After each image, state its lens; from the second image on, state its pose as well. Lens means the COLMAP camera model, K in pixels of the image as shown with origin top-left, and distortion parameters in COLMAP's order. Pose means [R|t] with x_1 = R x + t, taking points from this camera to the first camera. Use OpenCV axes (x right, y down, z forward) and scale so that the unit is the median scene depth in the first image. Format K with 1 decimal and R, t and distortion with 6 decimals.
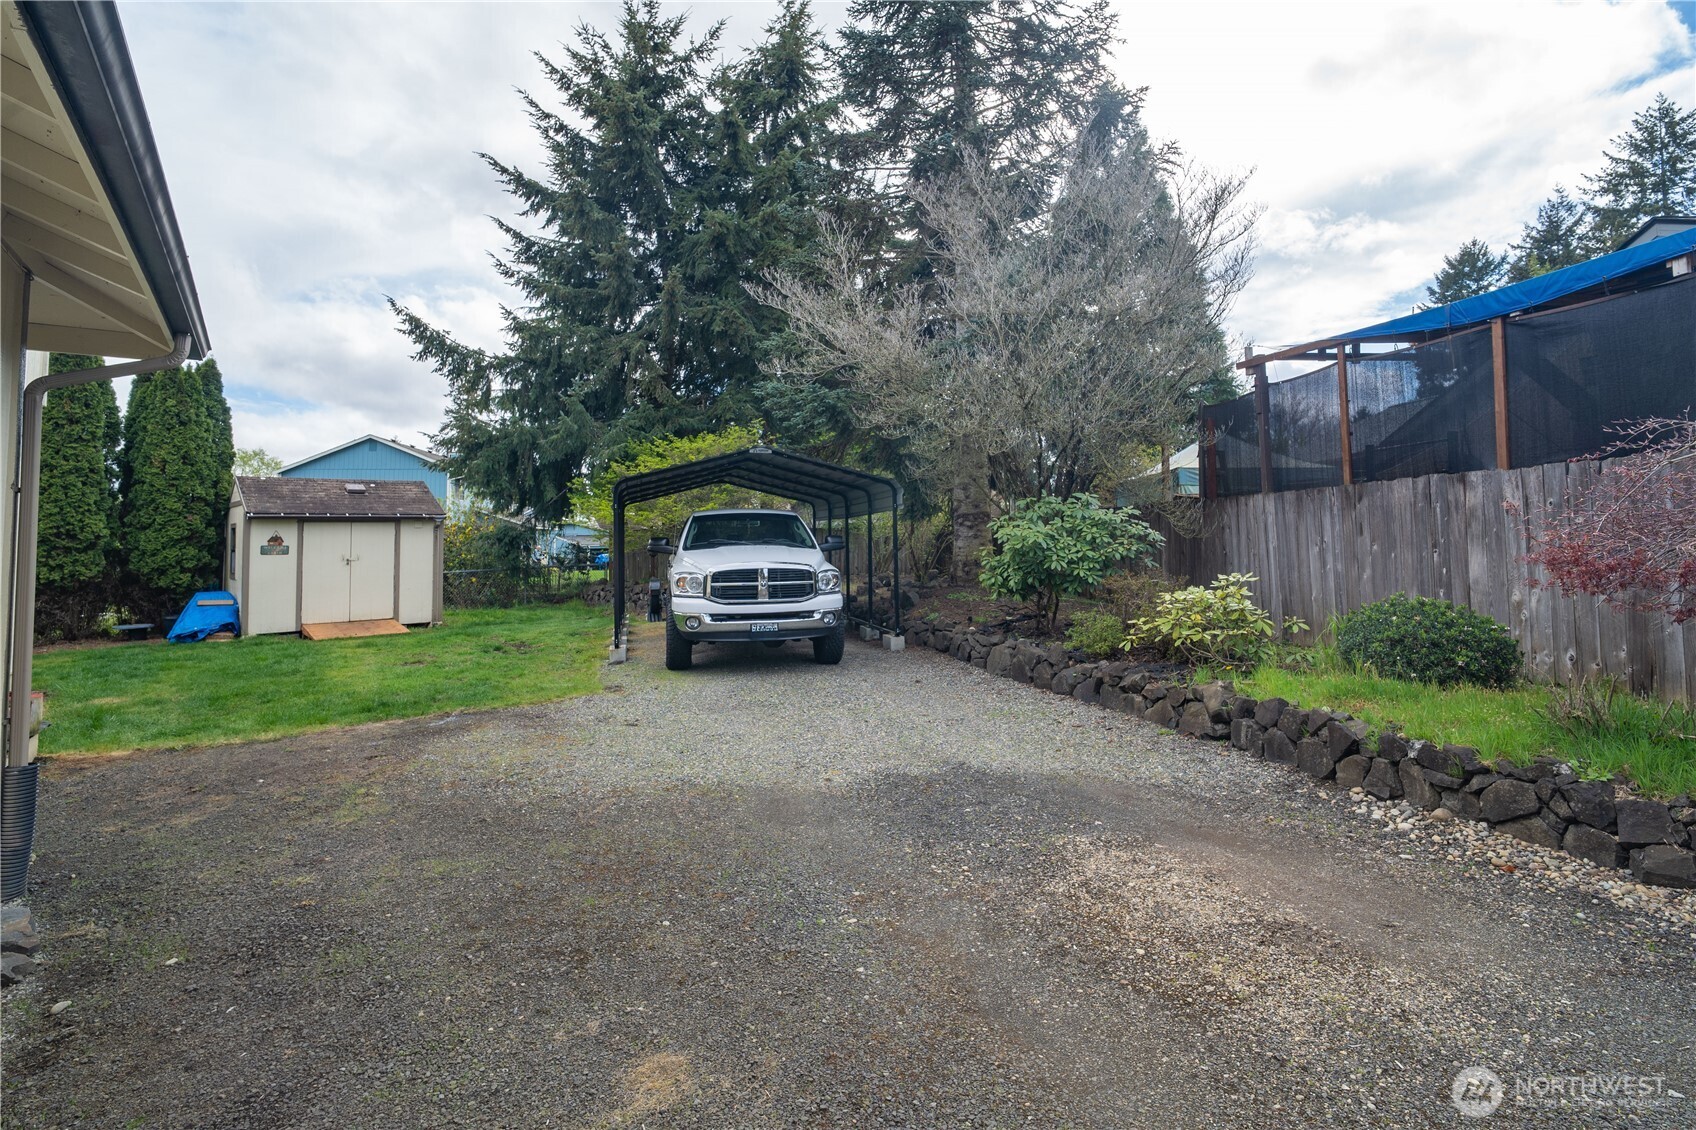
lens RADIAL K [[774.4, 0, 853.3], [0, 774.4, 536.2], [0, 0, 1]] dist [-0.001971, -0.000722]
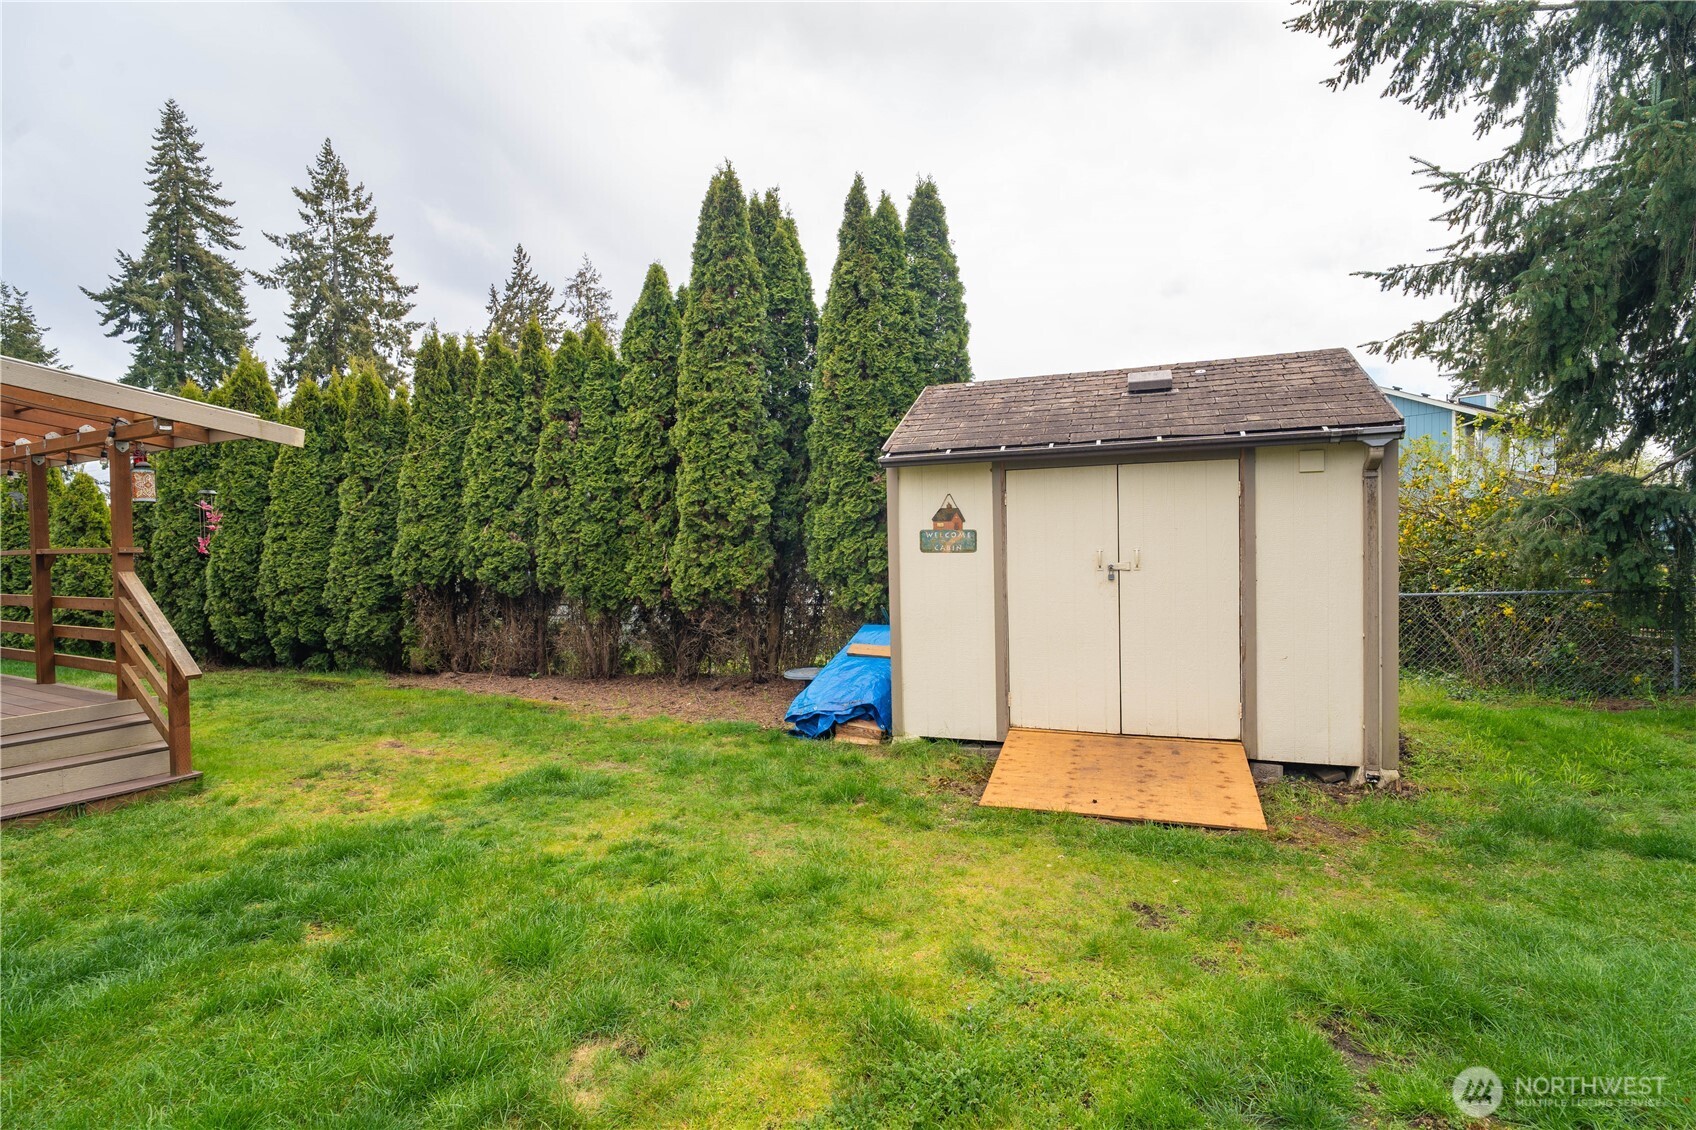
lens RADIAL K [[774.4, 0, 853.3], [0, 774.4, 536.2], [0, 0, 1]] dist [-0.001971, -0.000722]
pose [[0.404825, -0.004653, -0.914382, -0.377385], [0.016527, 0.999861, 0.002229, 0.013567], [0.914245, -0.016014, 0.404845, 0.760941]]
